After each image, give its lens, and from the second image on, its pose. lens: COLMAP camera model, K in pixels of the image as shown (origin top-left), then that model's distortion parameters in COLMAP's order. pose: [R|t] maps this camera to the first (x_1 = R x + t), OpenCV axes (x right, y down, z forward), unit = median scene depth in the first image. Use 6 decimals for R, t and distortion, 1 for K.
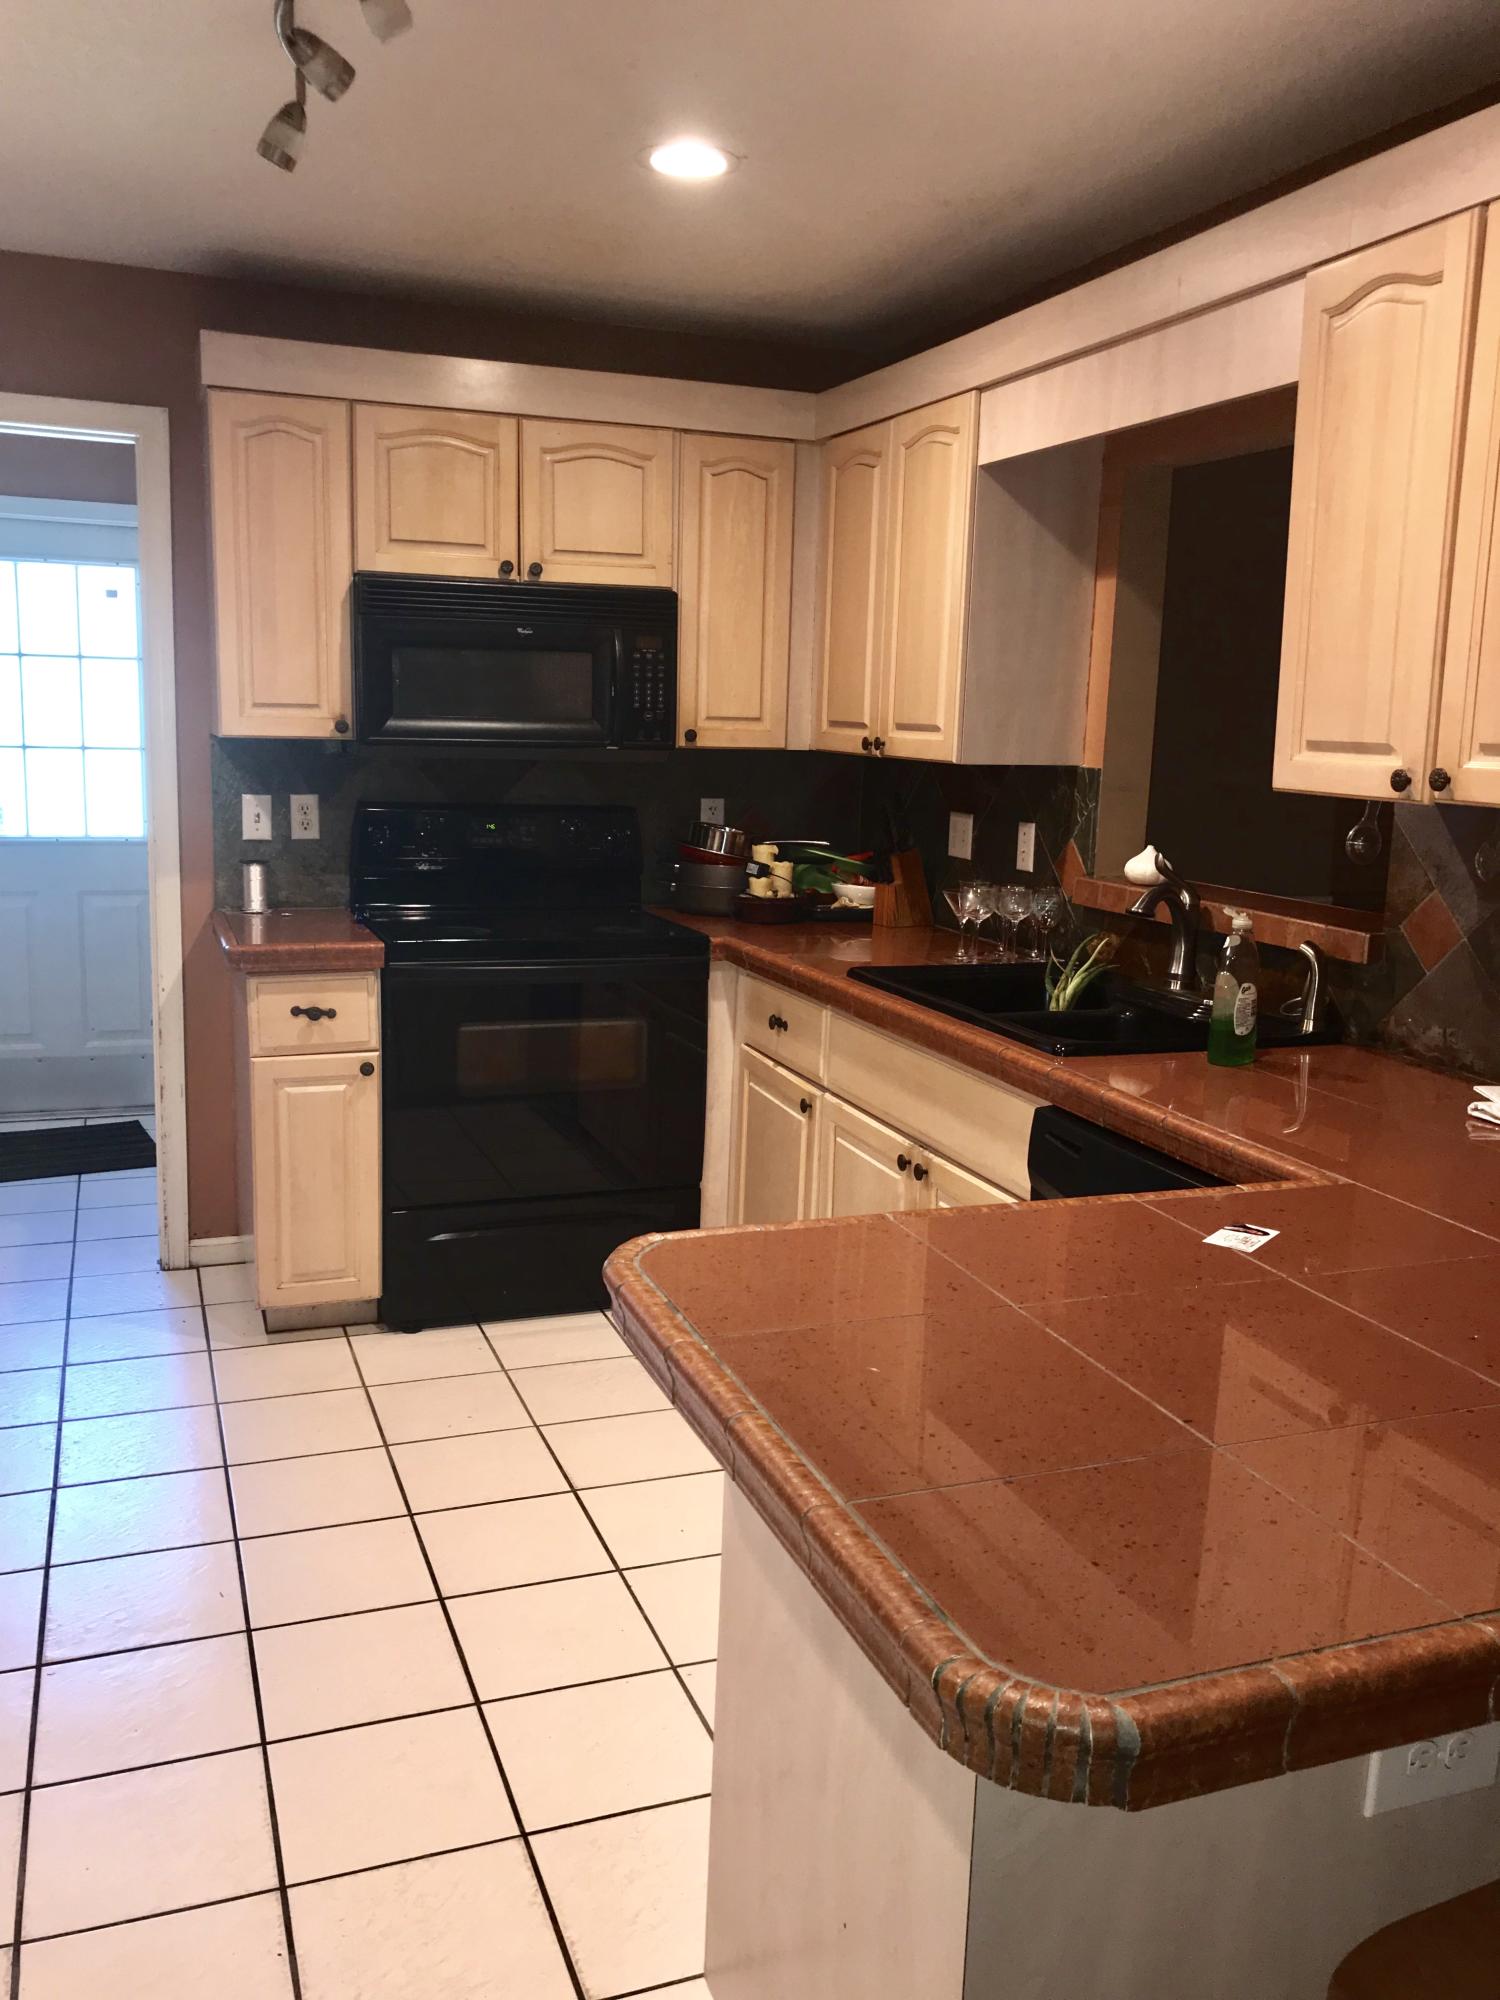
lens RADIAL K [[1618.4, 0, 750.0], [0, 1618.4, 1000.0], [0, 0, 1]] dist [0.066665, -0.251705]
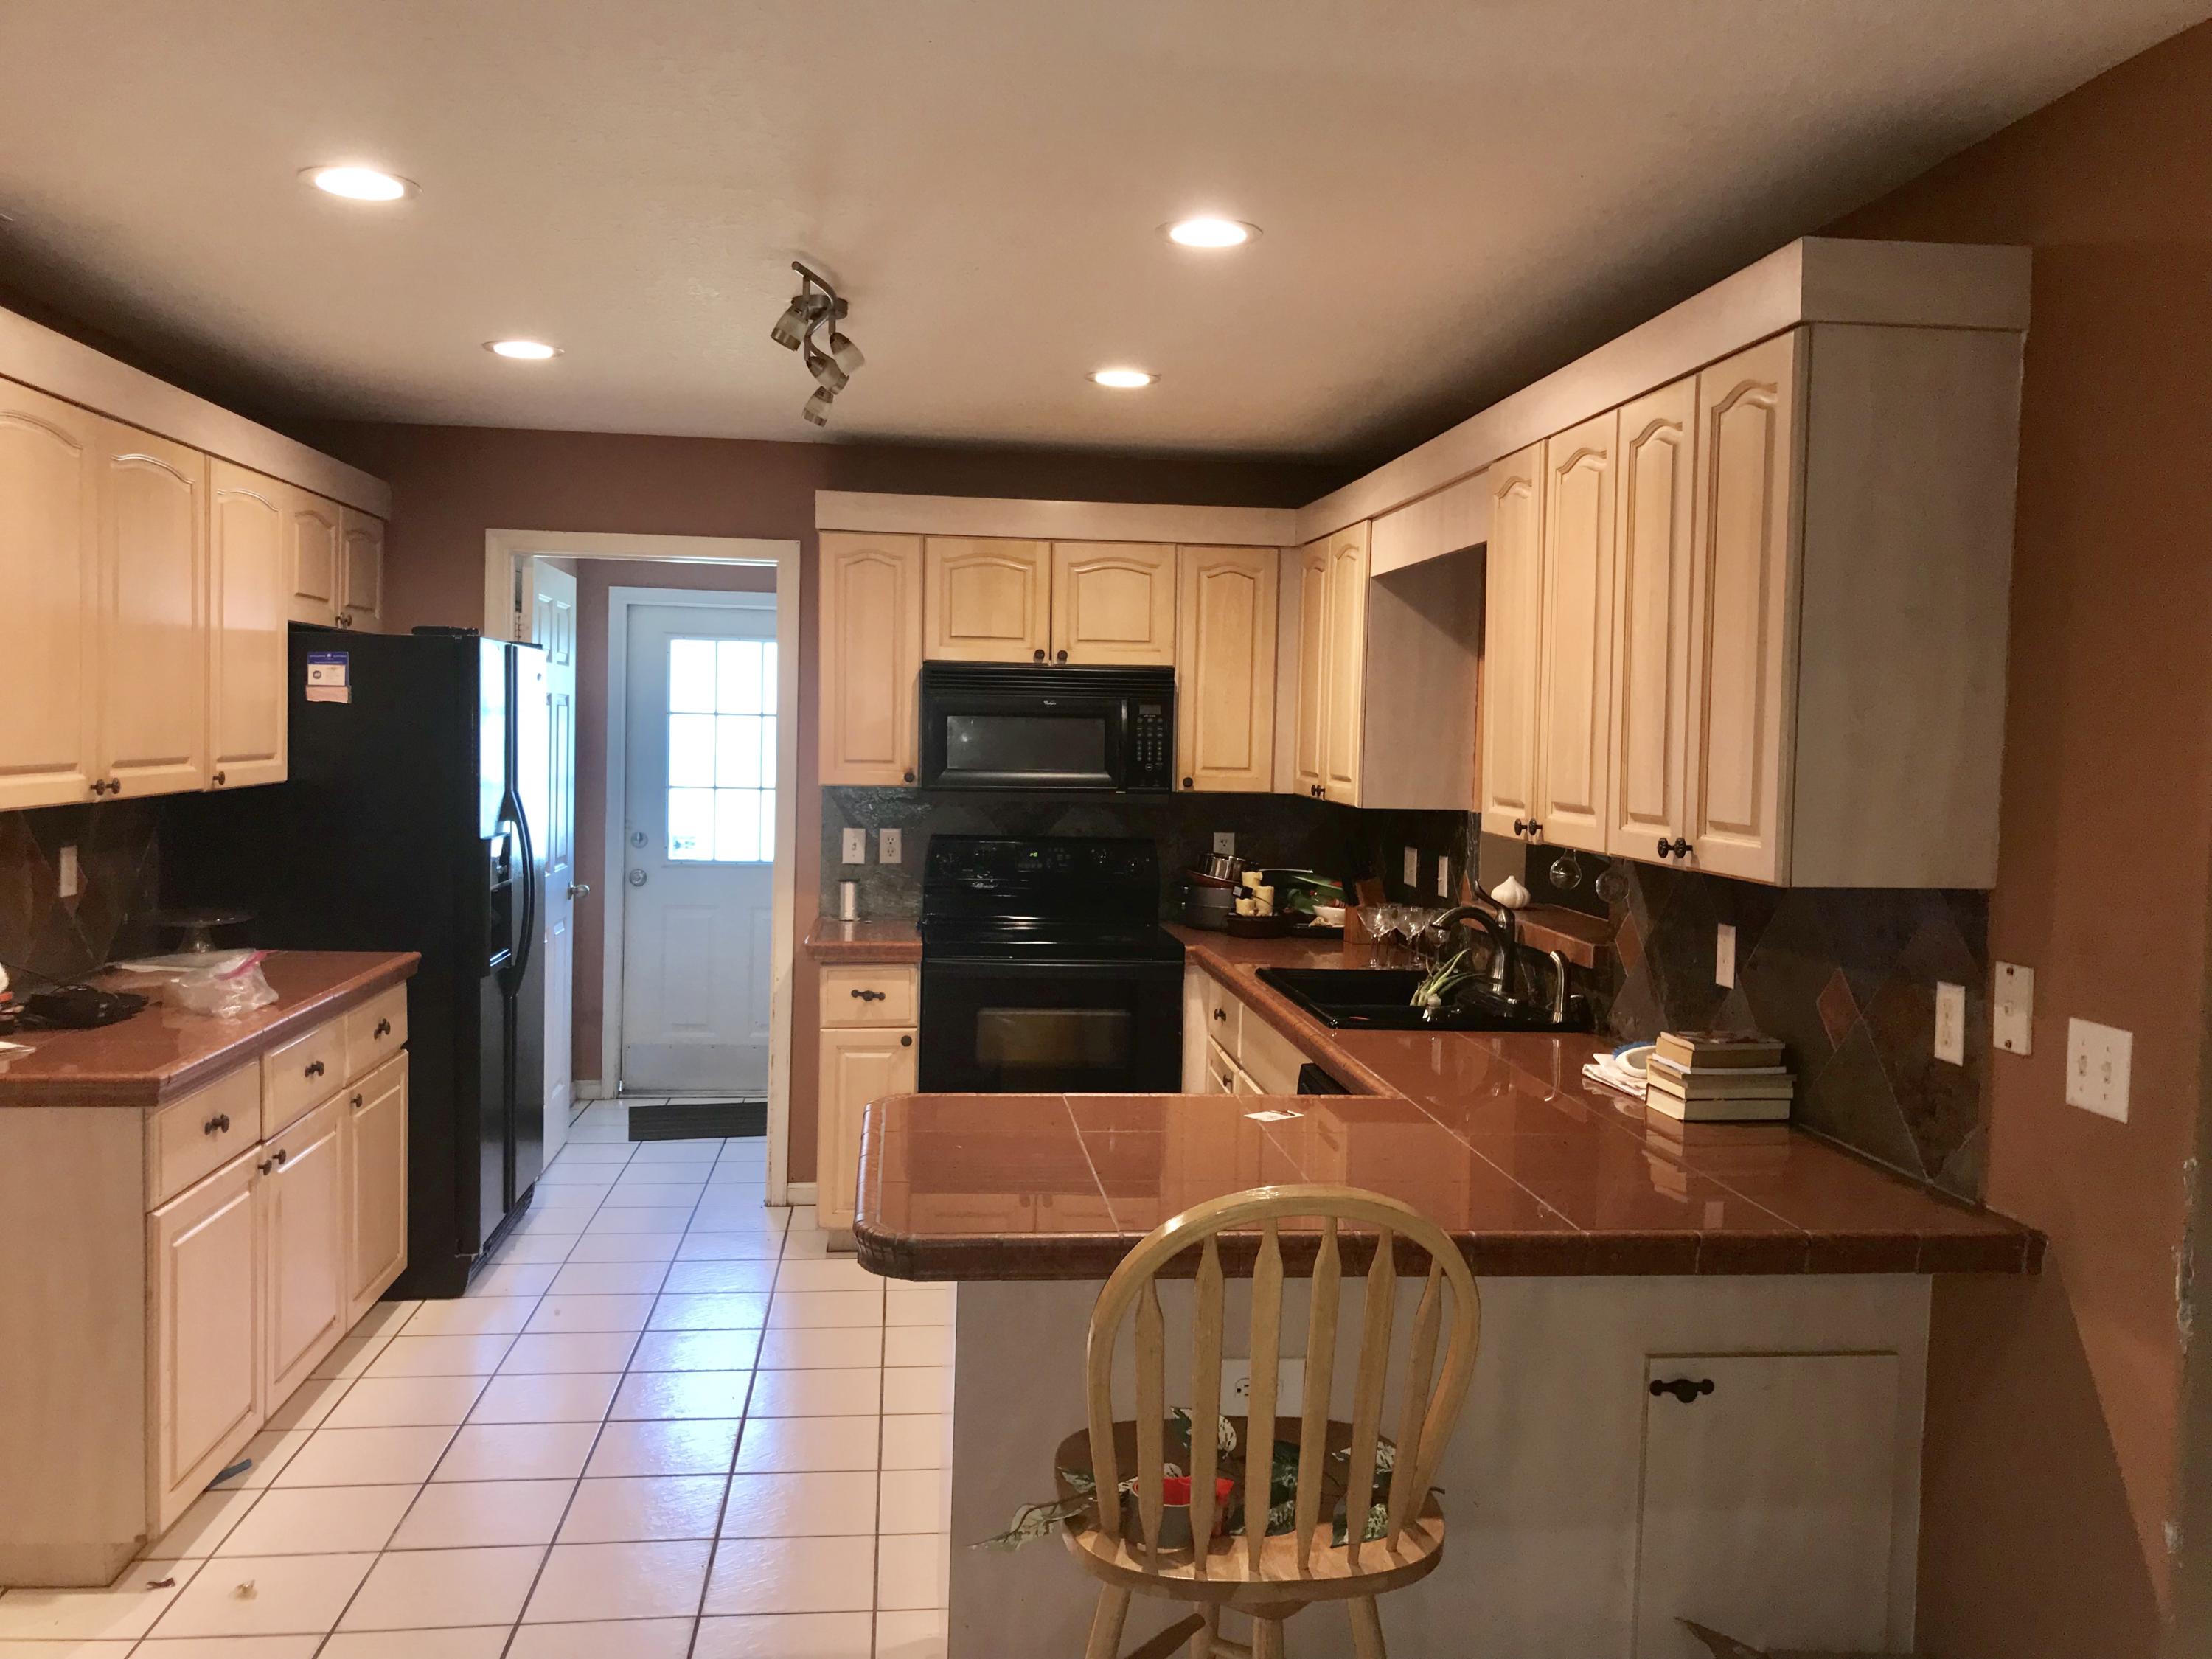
lens RADIAL K [[1790.0, 0, 1102.2], [0, 1790.0, 792.6], [0, 0, 1]] dist [0.066665, -0.251705]
pose [[0.969867, 0.001855, -0.243627, 0.240653], [-0.036212, 0.989961, -0.136623, 0.033370], [0.240928, 0.141329, 0.960198, -0.328474]]
